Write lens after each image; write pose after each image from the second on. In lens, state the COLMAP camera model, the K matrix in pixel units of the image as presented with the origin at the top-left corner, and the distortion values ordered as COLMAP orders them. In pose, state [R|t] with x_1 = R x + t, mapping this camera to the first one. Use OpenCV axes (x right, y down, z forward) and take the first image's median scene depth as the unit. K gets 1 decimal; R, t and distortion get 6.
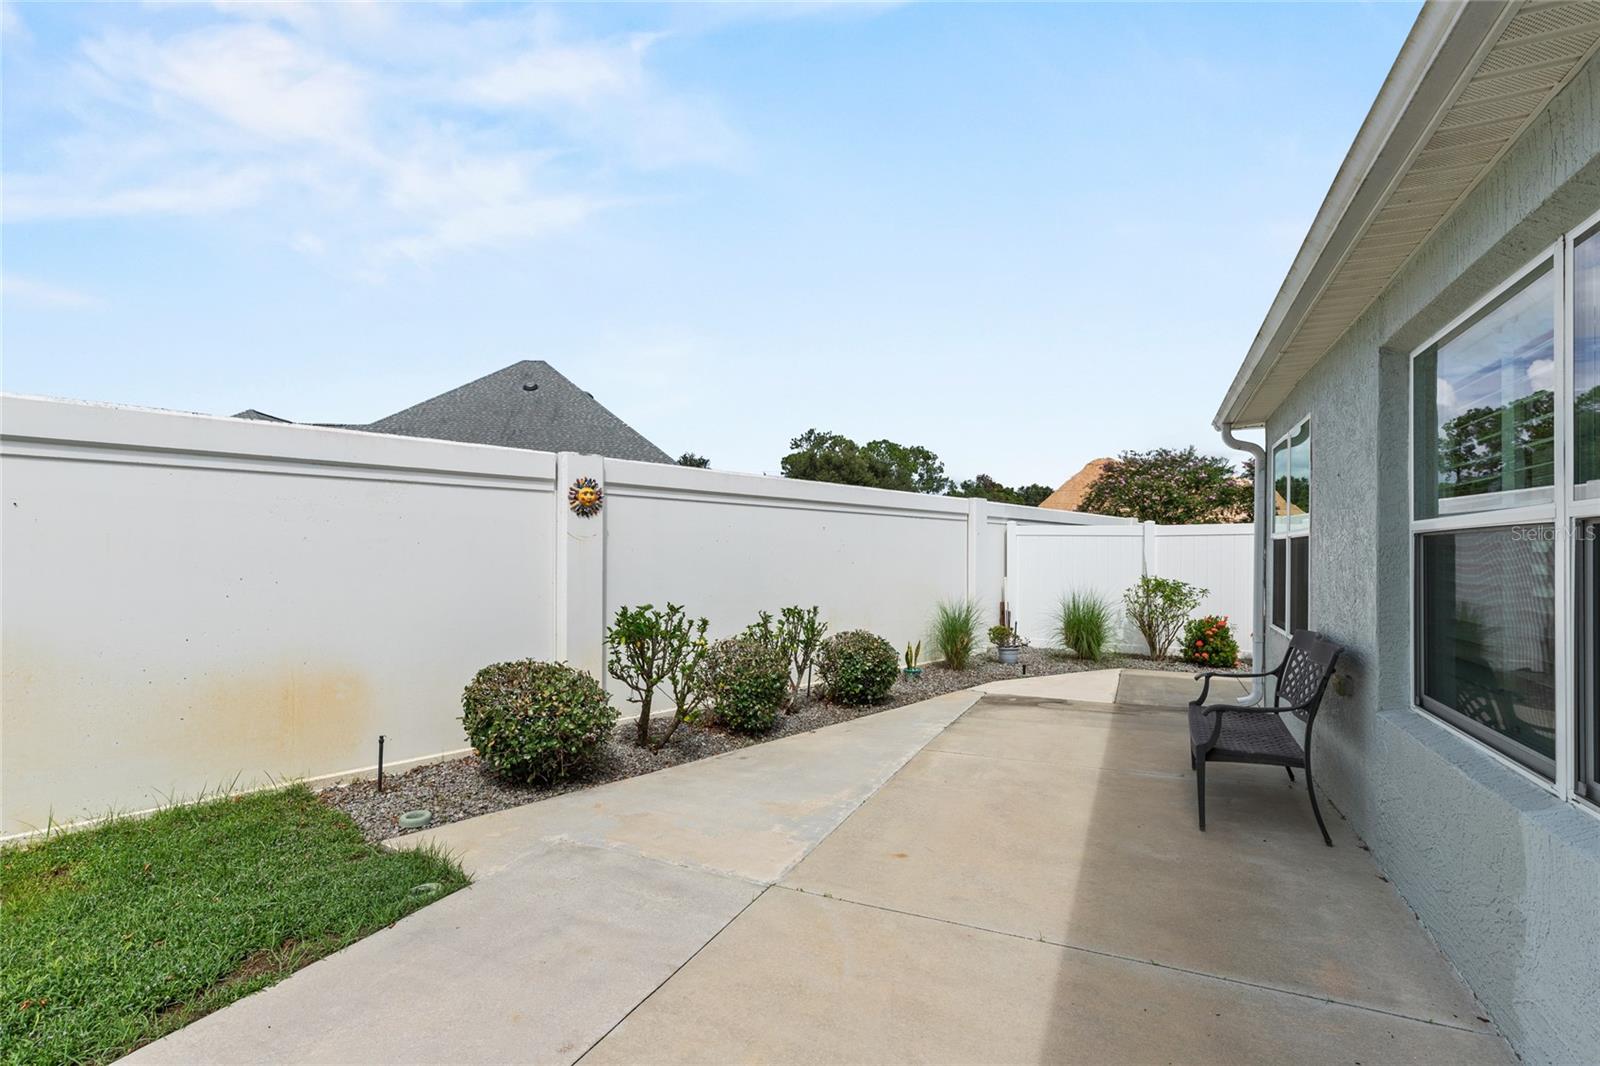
lens RADIAL K [[740.5, 0, 795.0], [0, 740.5, 537.5], [0, 0, 1]] dist [-0.005339, -0.000221]
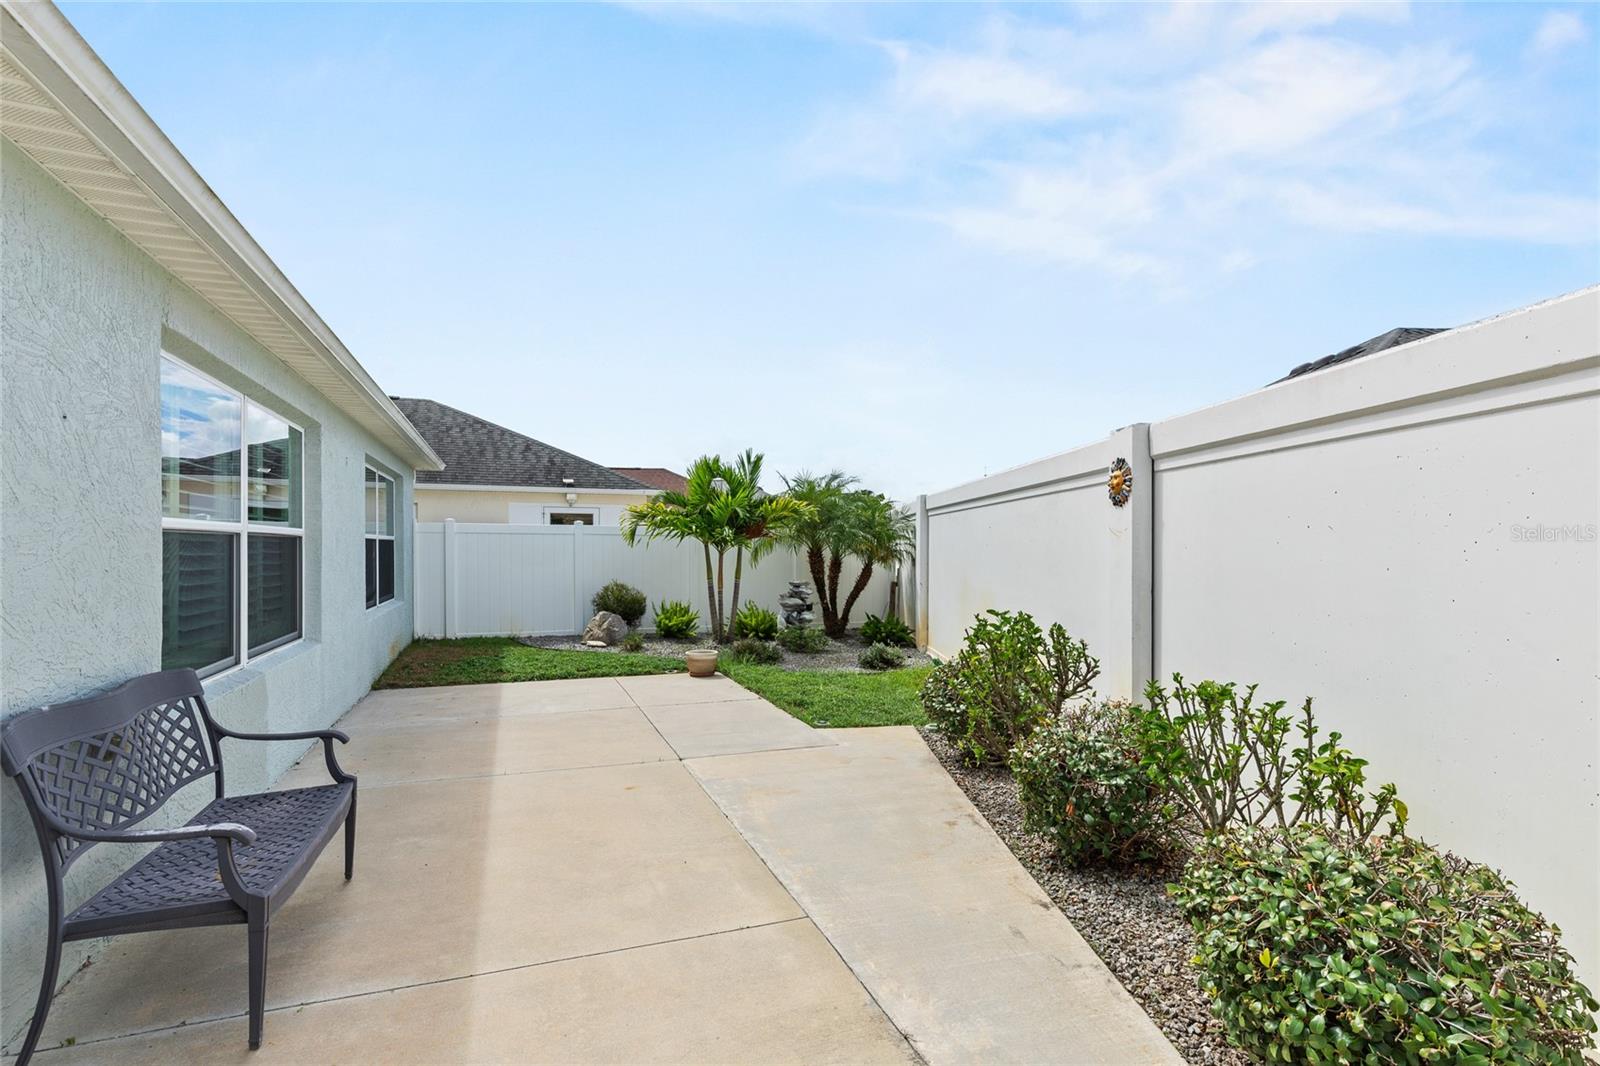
lens RADIAL K [[740.5, 0, 795.0], [0, 740.5, 547.6], [0, 0, 1]] dist [-0.005339, -0.000221]
pose [[-0.691432, -0.006069, -0.722416, 0.664939], [0.008699, 0.999822, -0.016726, 0.032768], [0.722390, -0.017849, -0.691256, 1.604281]]
